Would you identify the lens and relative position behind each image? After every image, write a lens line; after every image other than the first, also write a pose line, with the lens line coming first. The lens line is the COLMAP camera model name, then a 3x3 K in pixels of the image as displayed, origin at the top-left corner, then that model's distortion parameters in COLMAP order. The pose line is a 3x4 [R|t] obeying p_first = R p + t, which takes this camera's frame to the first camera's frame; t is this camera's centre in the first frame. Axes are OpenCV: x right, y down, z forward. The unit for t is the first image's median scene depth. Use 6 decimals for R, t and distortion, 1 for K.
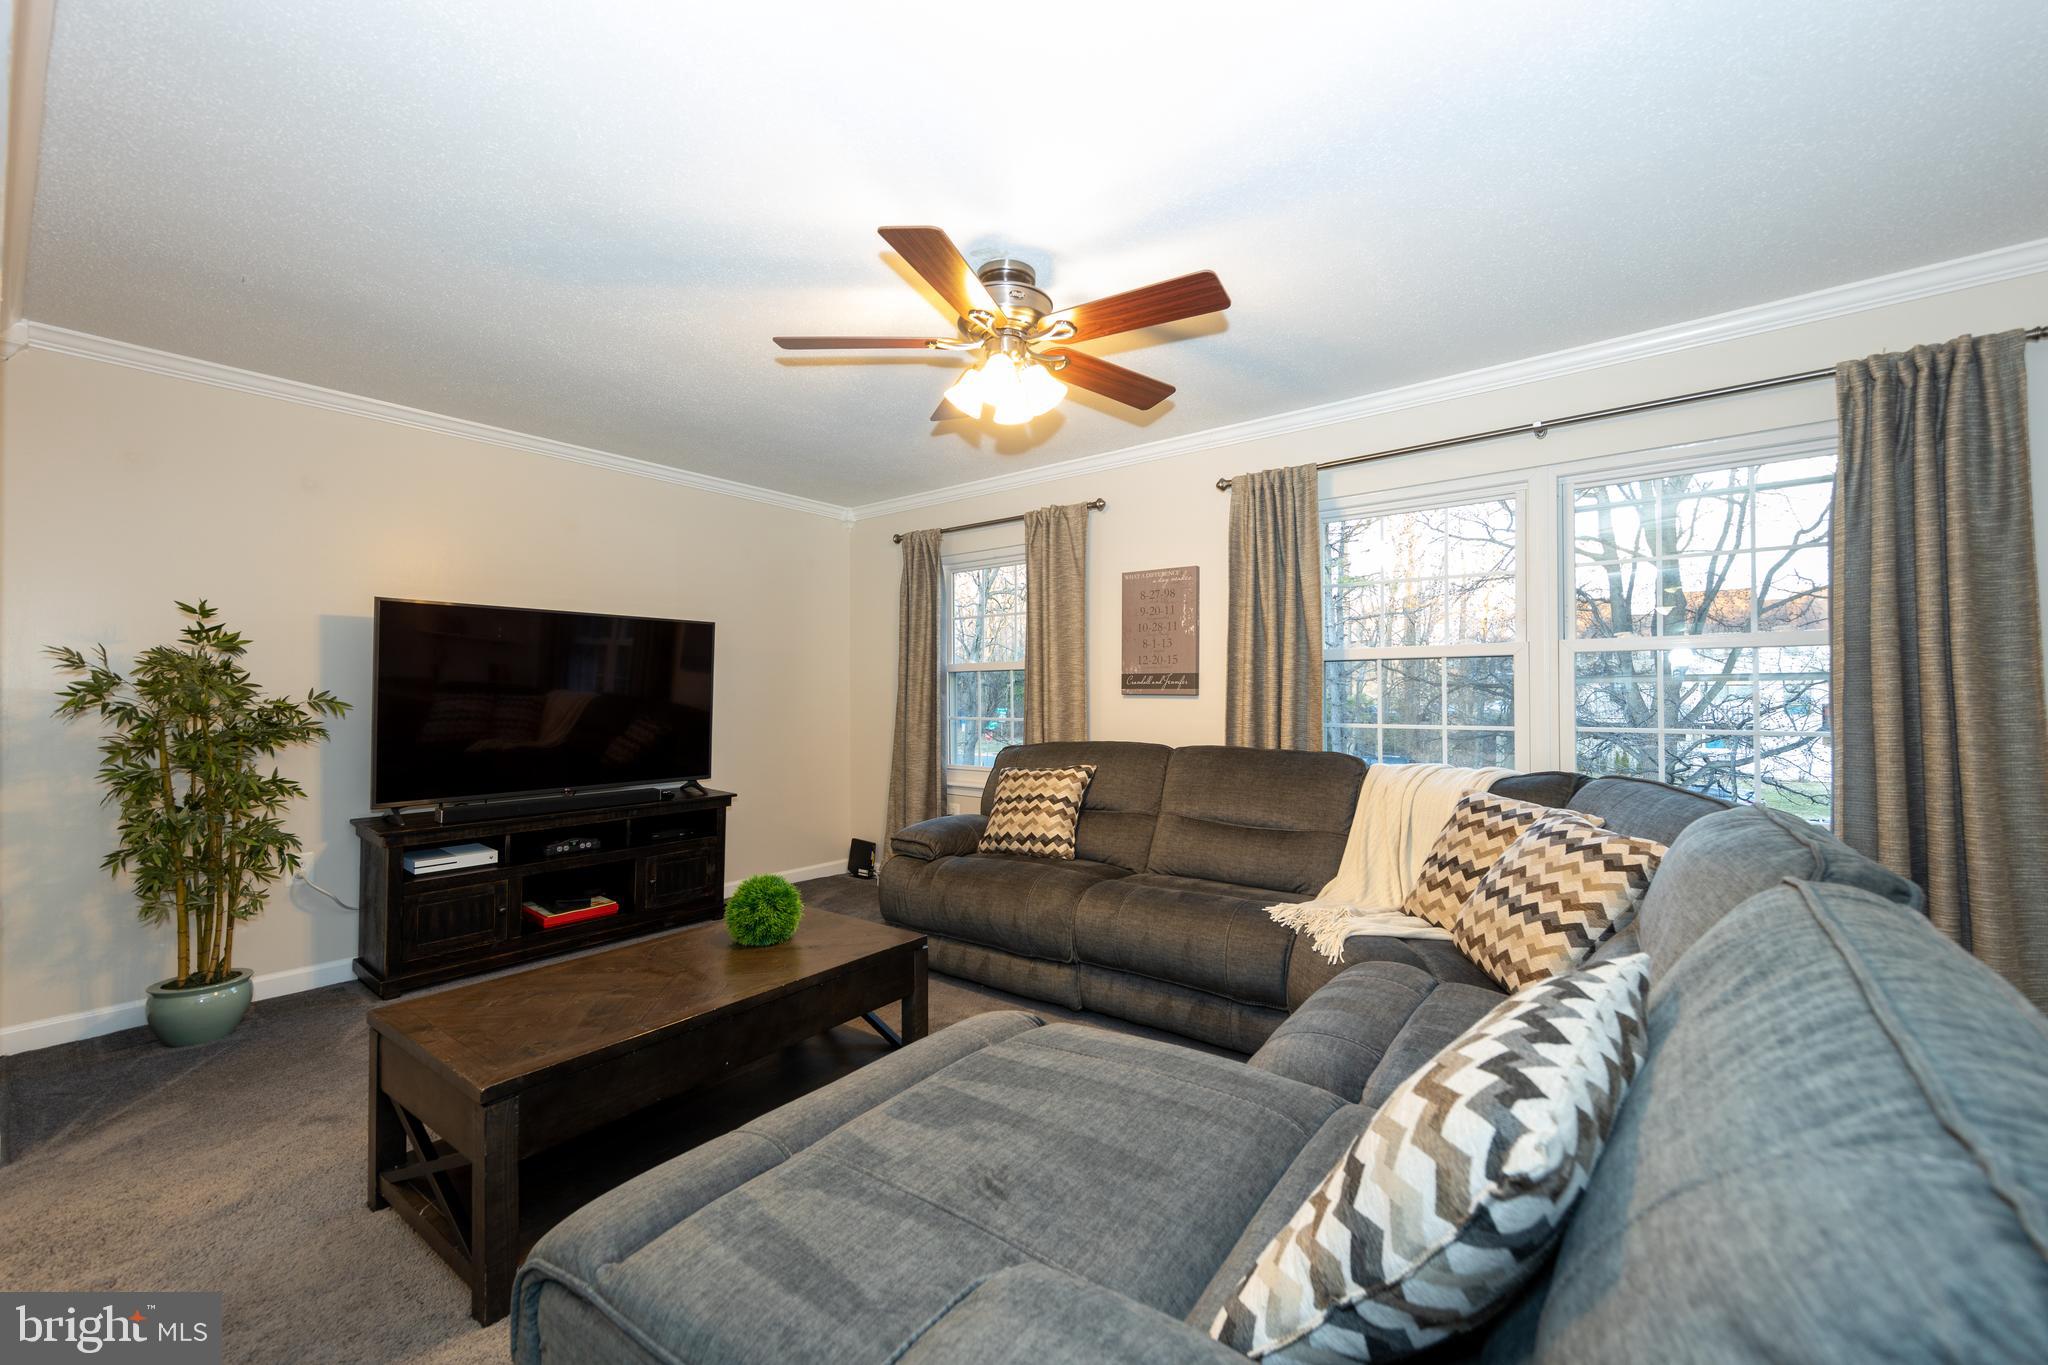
lens RADIAL K [[810.0, 0, 1026.2], [0, 810.0, 696.1], [0, 0, 1]] dist [-0.000745, -0.000181]
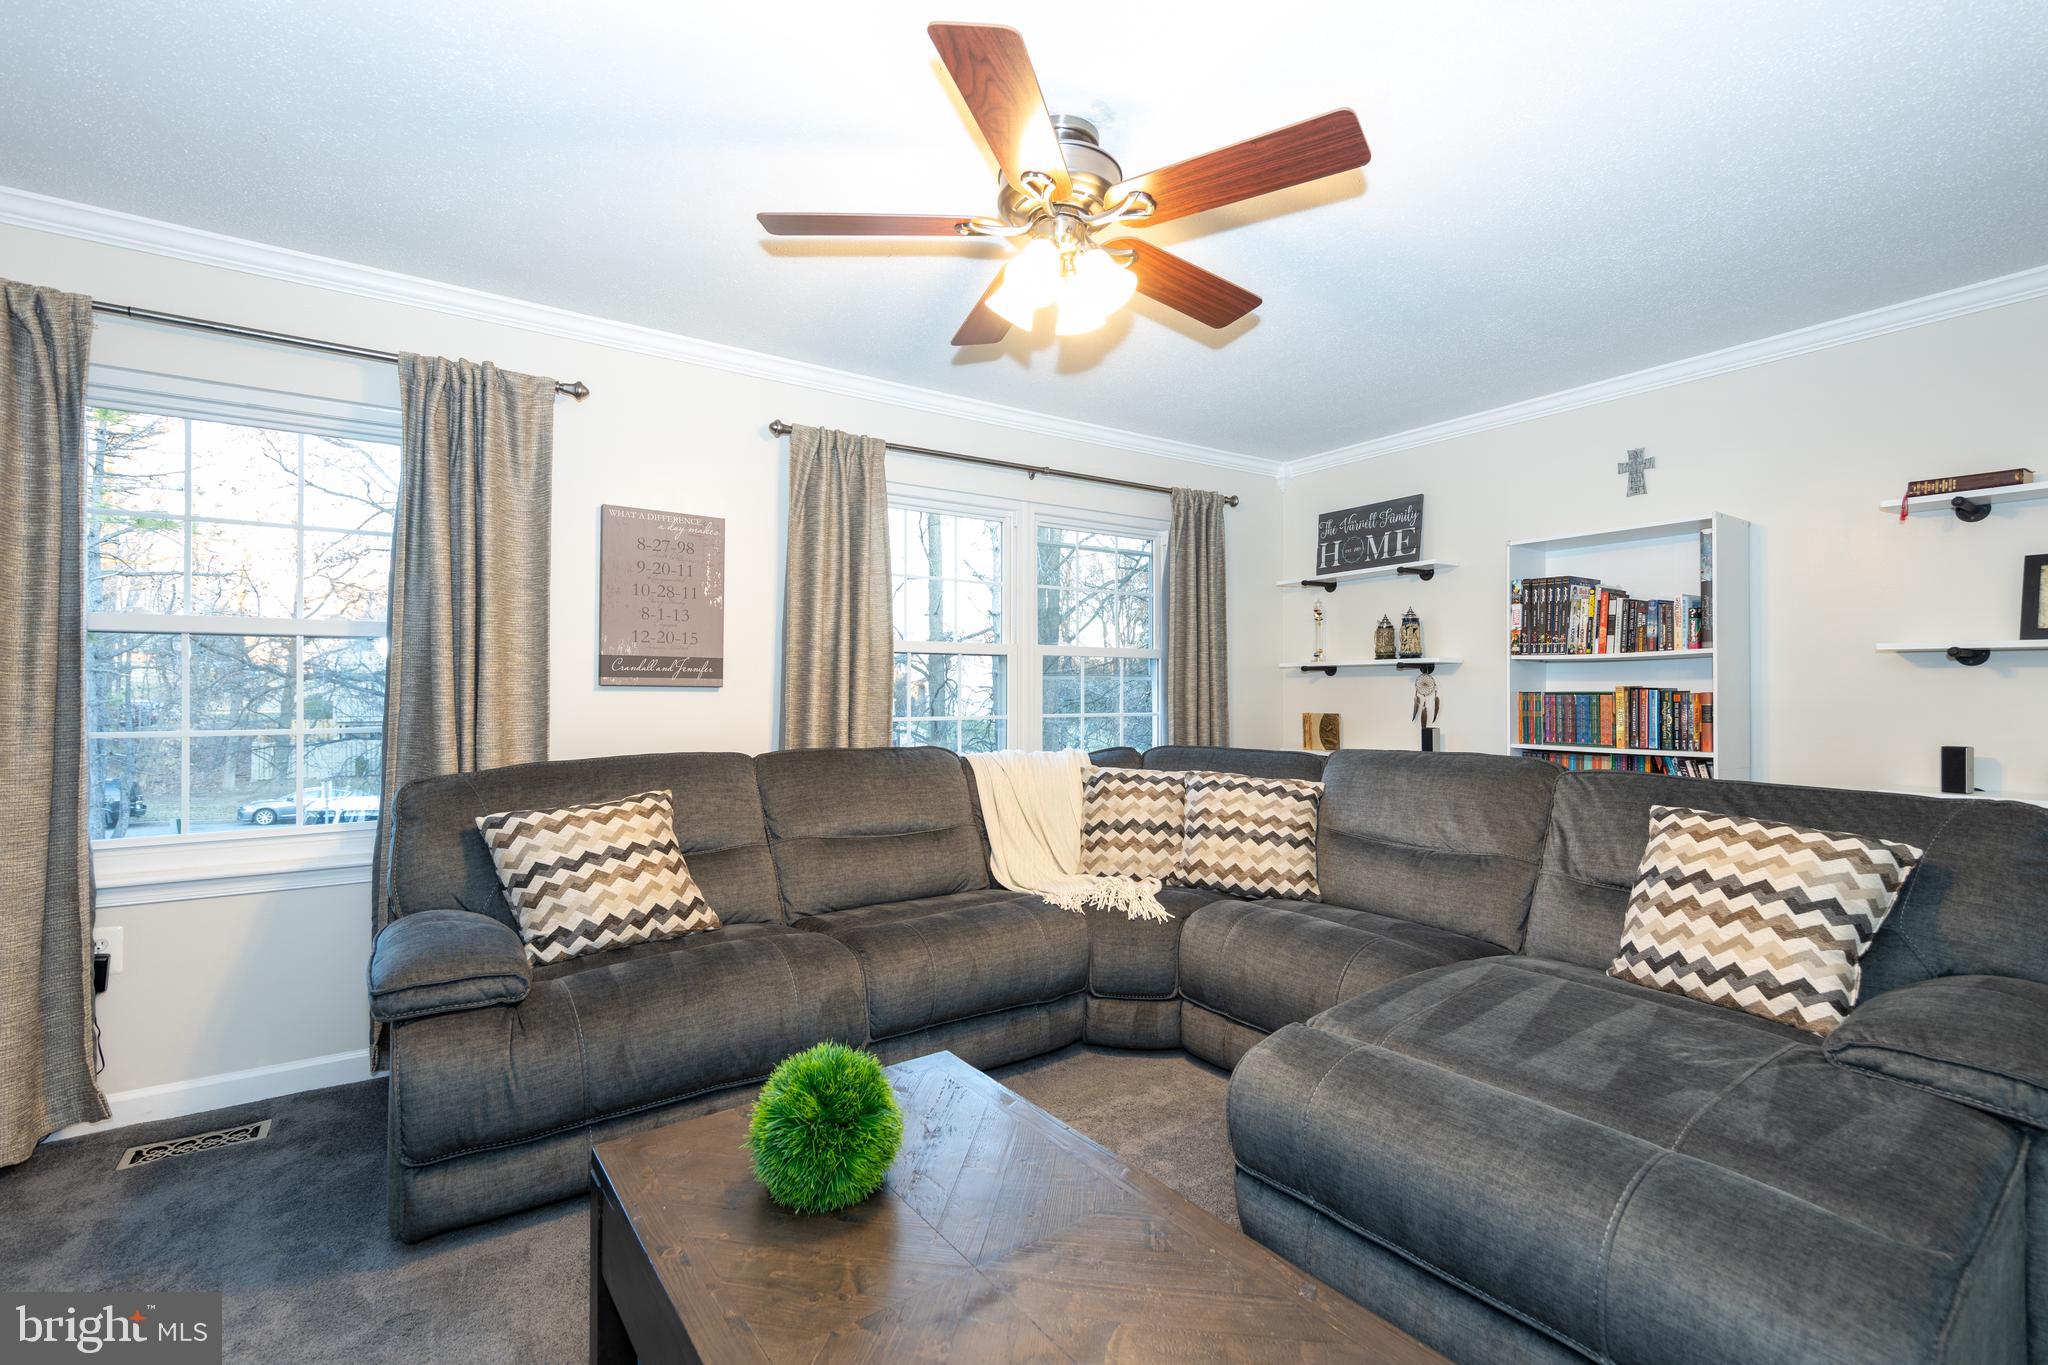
lens RADIAL K [[948.6, 0, 1029.3], [0, 948.6, 665.0], [0, 0, 1]] dist [0.002257, 0.000296]
pose [[0.290464, 0.029229, 0.956439, -0.614222], [0.000367, 0.999530, -0.030657, 0.005951], [-0.956886, 0.009256, 0.290317, 0.506484]]
